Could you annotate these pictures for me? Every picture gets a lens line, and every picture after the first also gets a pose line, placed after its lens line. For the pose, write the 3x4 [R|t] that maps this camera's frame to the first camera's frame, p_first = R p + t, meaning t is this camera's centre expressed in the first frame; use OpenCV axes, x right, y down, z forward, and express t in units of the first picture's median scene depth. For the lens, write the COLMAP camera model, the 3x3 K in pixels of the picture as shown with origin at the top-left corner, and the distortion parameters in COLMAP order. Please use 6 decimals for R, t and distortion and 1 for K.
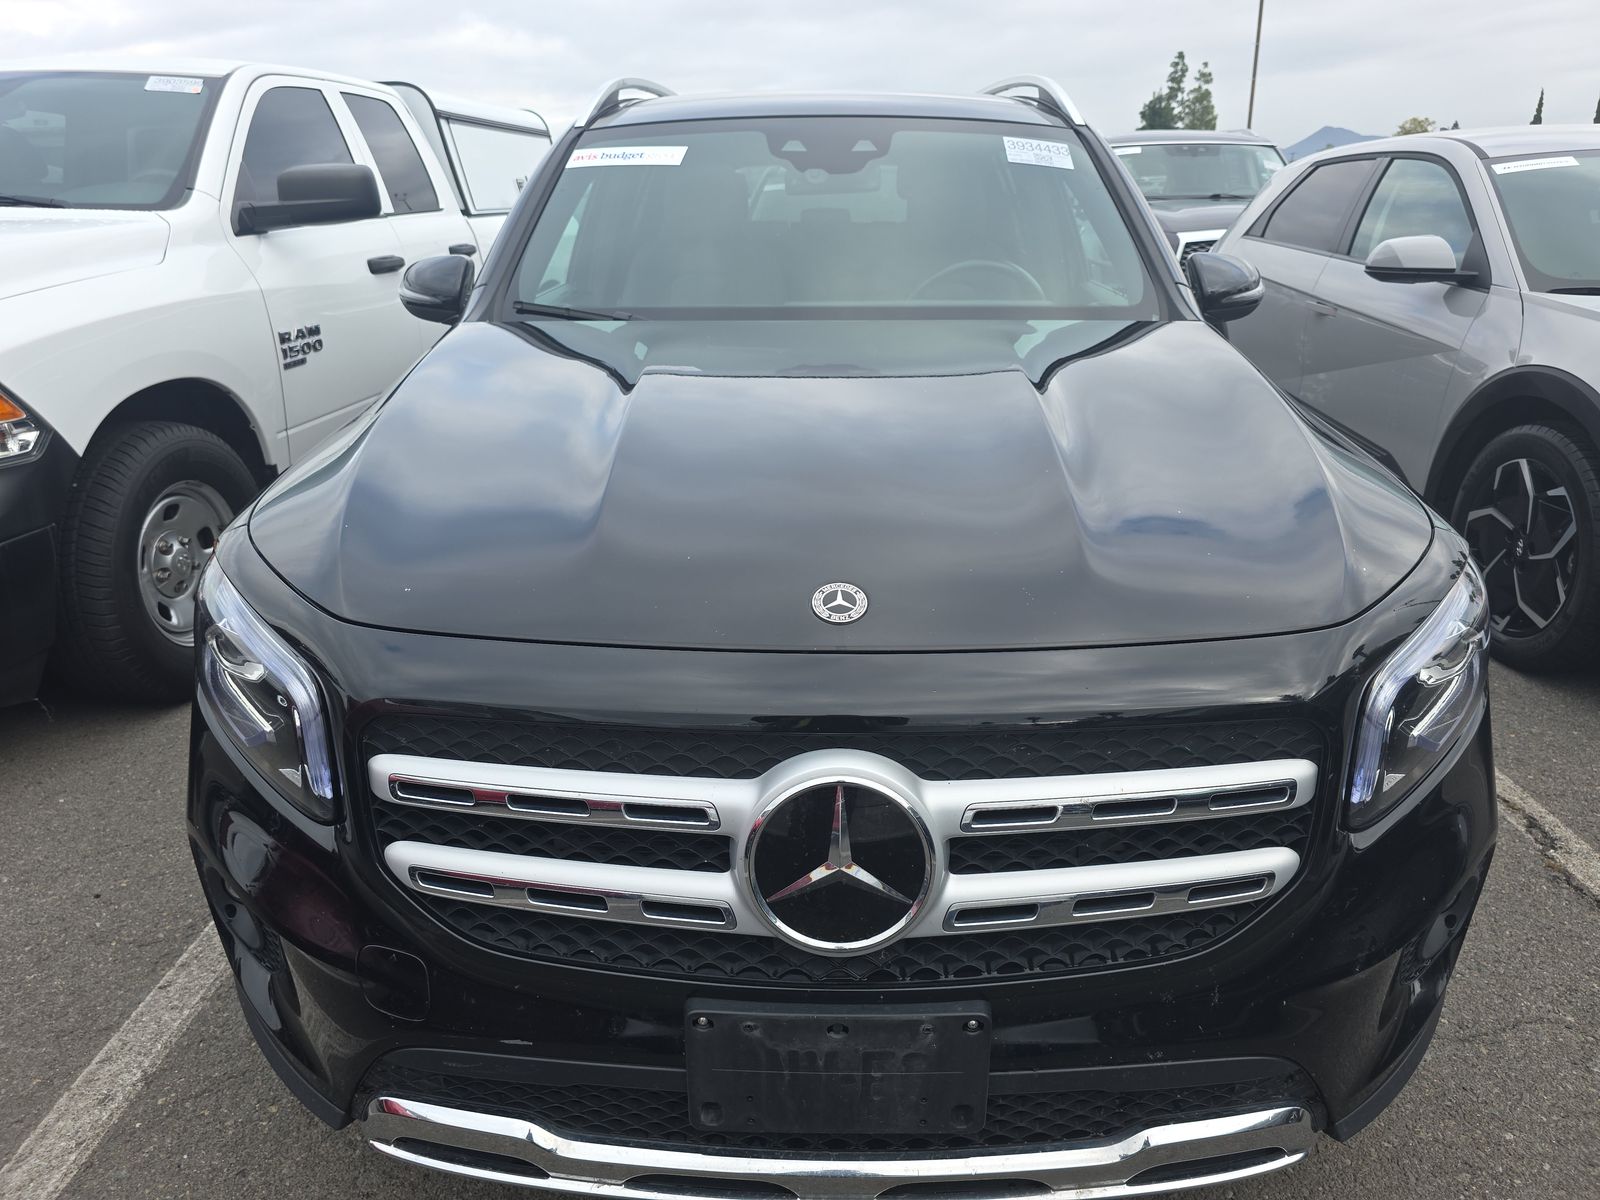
lens RADIAL K [[1069.1, 0, 800.0], [0, 1069.1, 600.0], [0, 0, 1]] dist [0.072692, -0.075772]
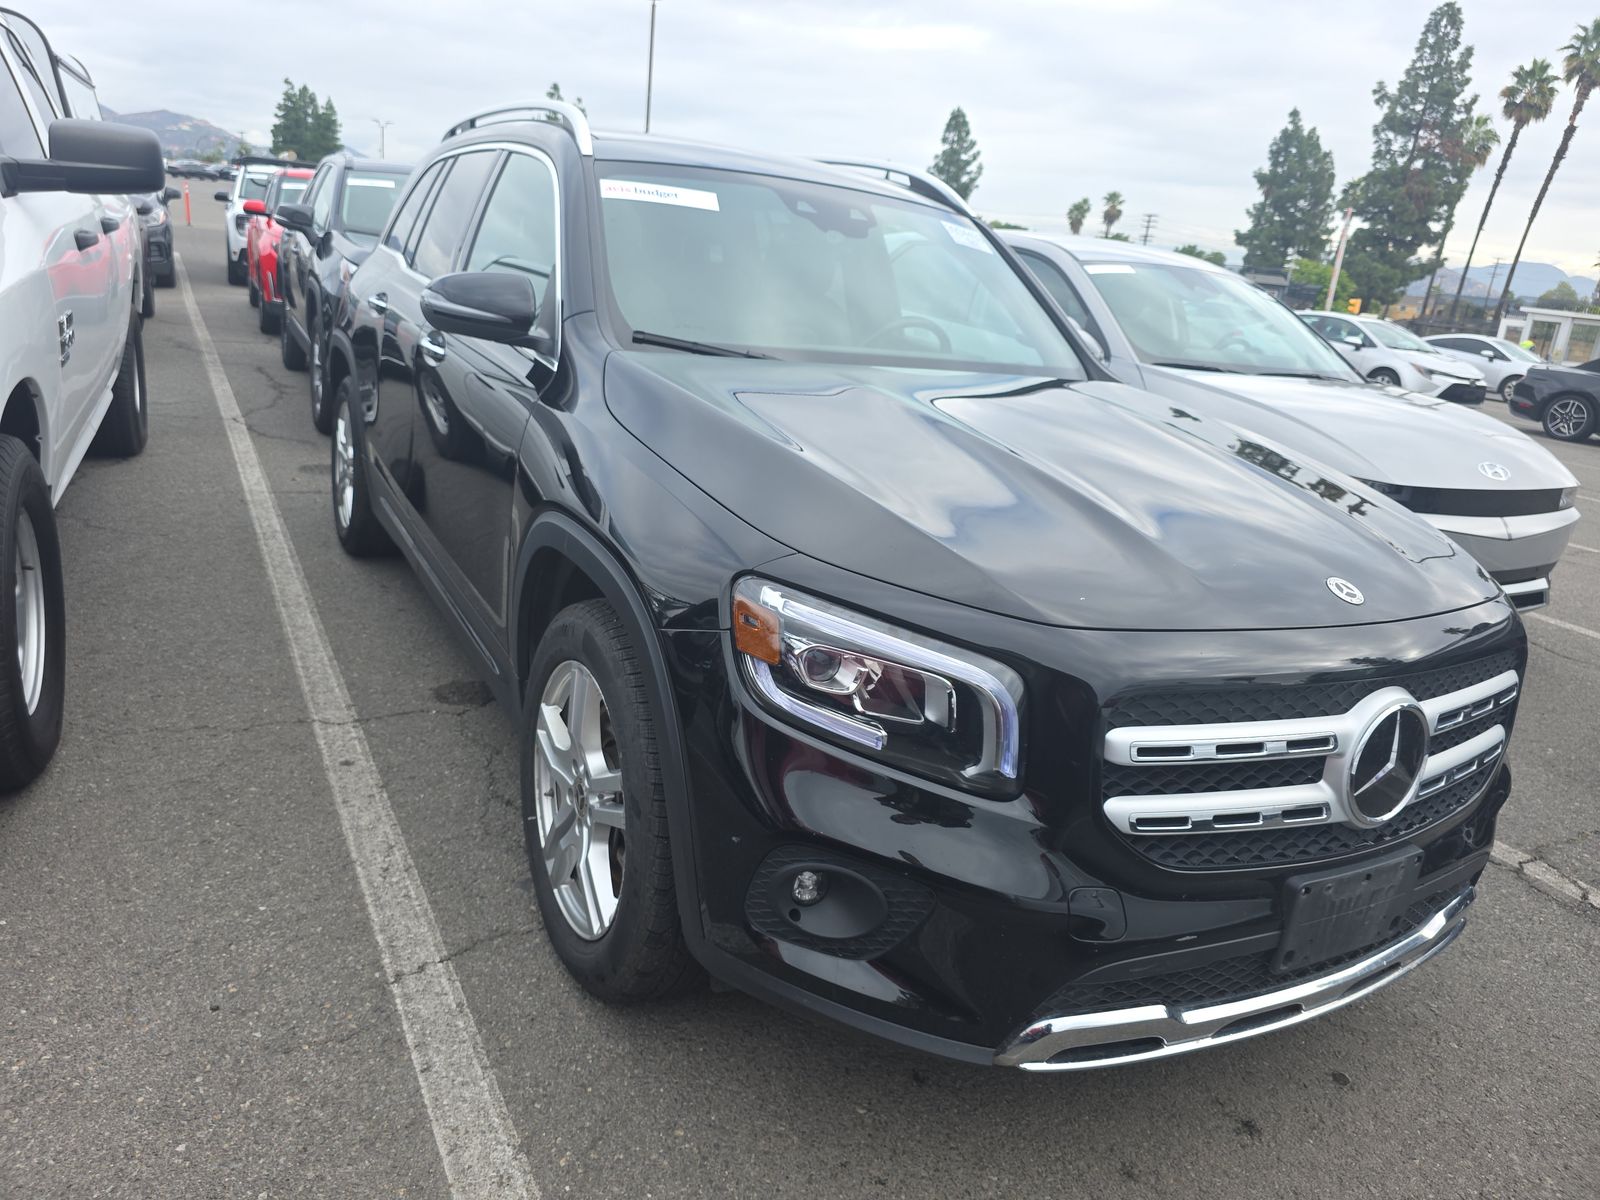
lens RADIAL K [[1069.1, 0, 800.0], [0, 1069.1, 600.0], [0, 0, 1]] dist [0.072692, -0.075772]
pose [[0.859929, -0.053428, 0.507610, -0.887132], [0.058701, 0.998260, 0.005627, -0.024856], [-0.507027, 0.024958, 0.861568, 0.062877]]
